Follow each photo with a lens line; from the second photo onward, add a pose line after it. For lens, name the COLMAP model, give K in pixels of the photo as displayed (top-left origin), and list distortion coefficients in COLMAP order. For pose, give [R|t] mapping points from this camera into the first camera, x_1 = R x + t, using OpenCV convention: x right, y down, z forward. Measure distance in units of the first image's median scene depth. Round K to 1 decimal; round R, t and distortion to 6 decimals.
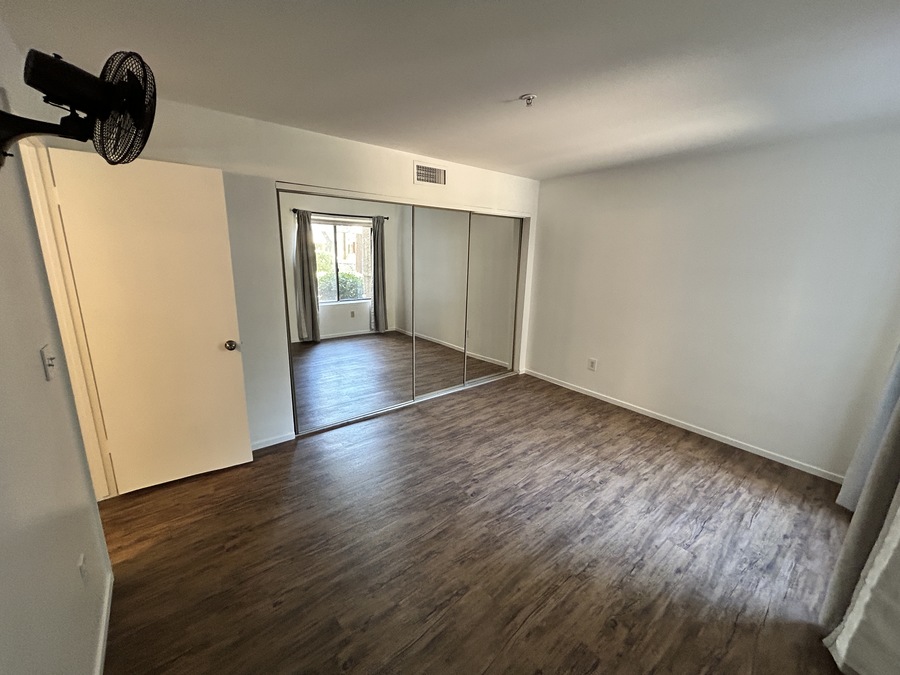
lens RADIAL K [[366.2, 0, 448.9], [0, 366.2, 337.0], [0, 0, 1]] dist [-0.000888, 0.000266]
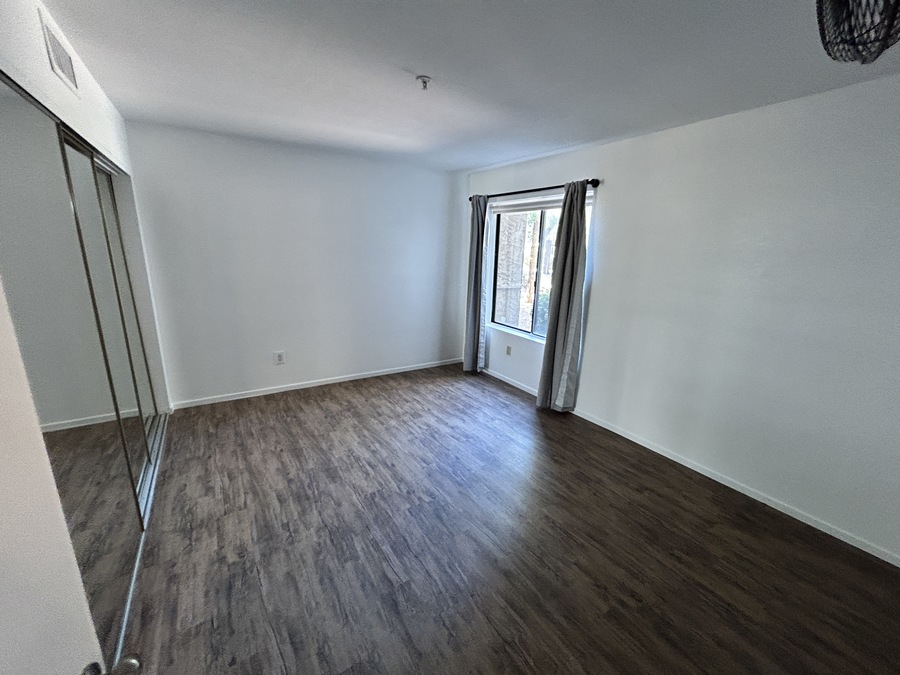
lens RADIAL K [[366.2, 0, 448.9], [0, 366.2, 337.0], [0, 0, 1]] dist [-0.000888, 0.000266]
pose [[0.106214, -0.261892, 0.959235, -0.562388], [0.201879, 0.950280, 0.237094, -0.139925], [-0.973634, 0.168467, 0.153803, 0.569059]]
